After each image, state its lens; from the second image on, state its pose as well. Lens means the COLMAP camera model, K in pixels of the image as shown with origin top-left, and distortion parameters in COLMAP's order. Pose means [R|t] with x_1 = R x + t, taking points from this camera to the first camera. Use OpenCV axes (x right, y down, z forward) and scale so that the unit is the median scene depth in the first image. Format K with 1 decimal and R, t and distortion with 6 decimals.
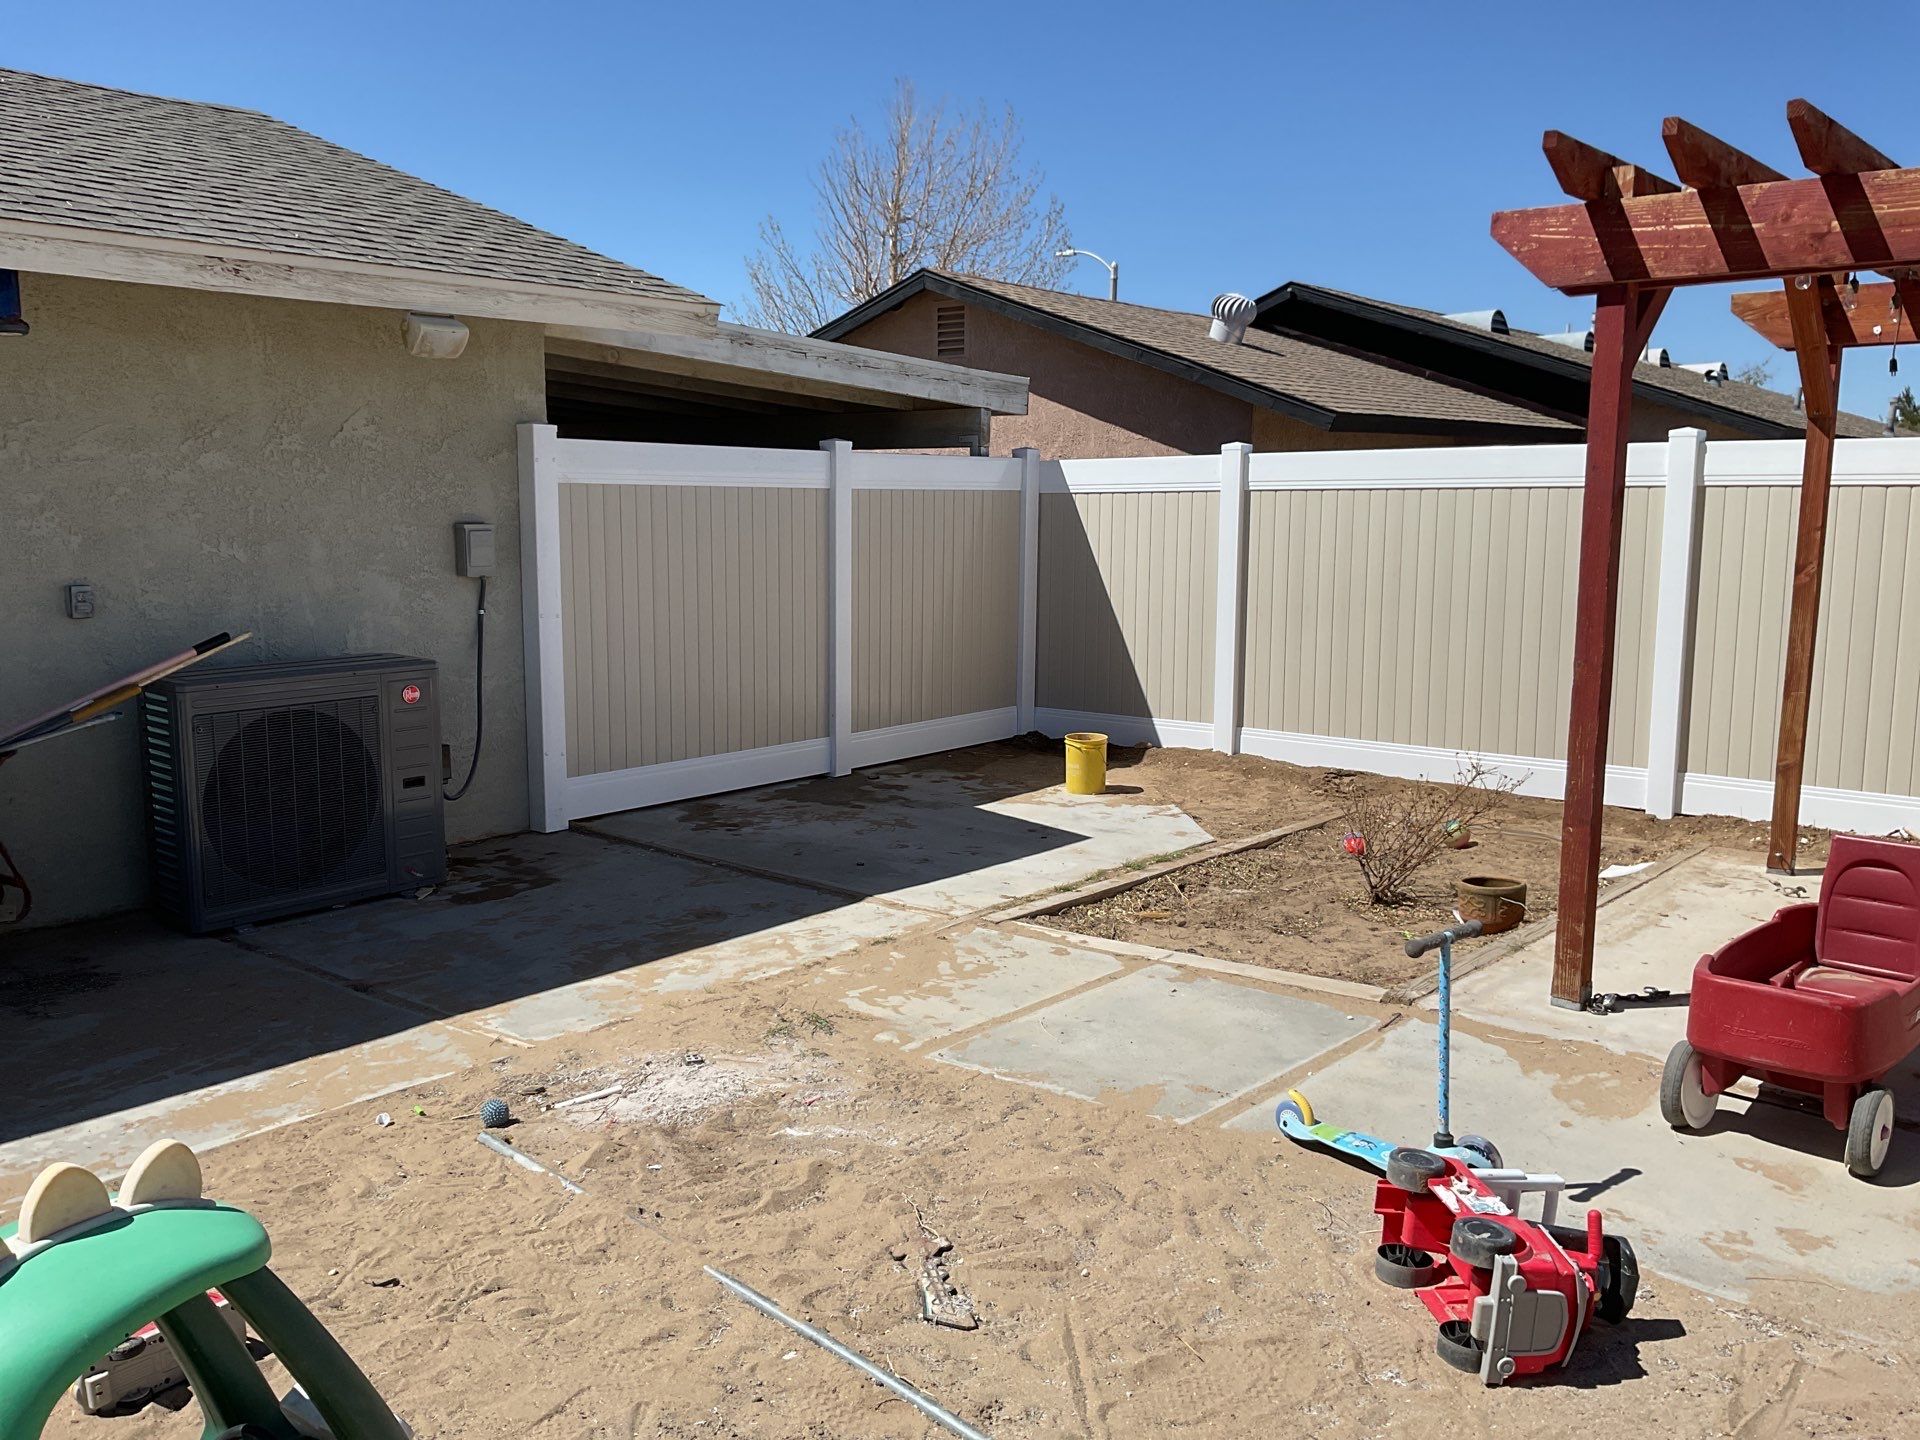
lens RADIAL K [[1568.3, 0, 957.3], [0, 1568.3, 724.6], [0, 0, 1]] dist [0.083740, -0.162768]
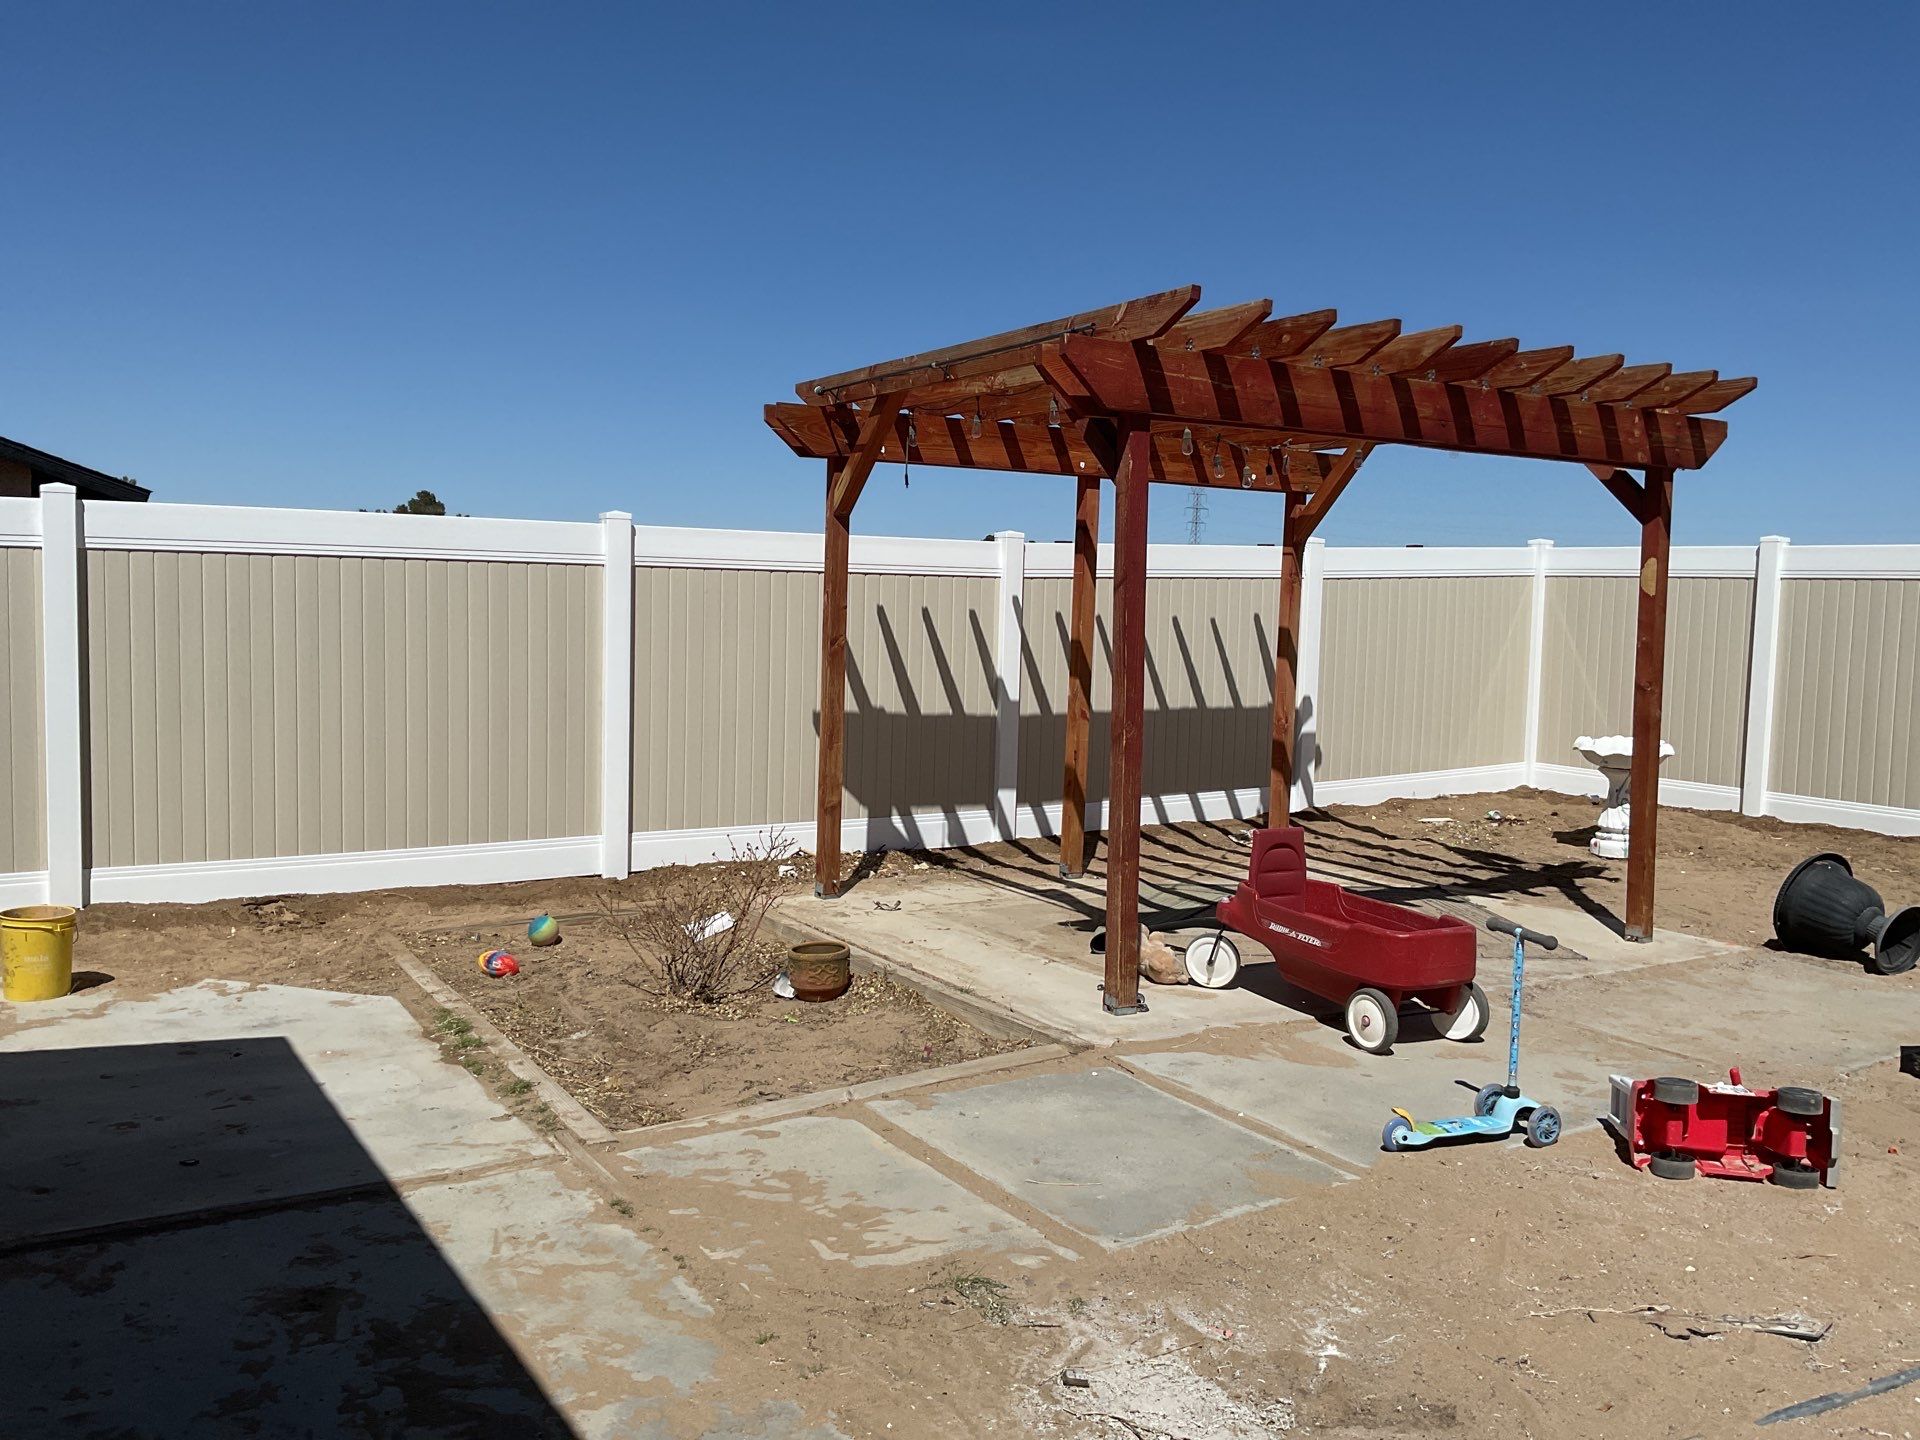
lens RADIAL K [[1568.3, 0, 957.3], [0, 1568.3, 724.6], [0, 0, 1]] dist [0.083740, -0.162768]
pose [[0.309944, -0.077279, 0.947609, -0.651210], [0.110030, 0.992910, 0.044985, -0.089552], [-0.944367, 0.090322, 0.316249, 0.626355]]
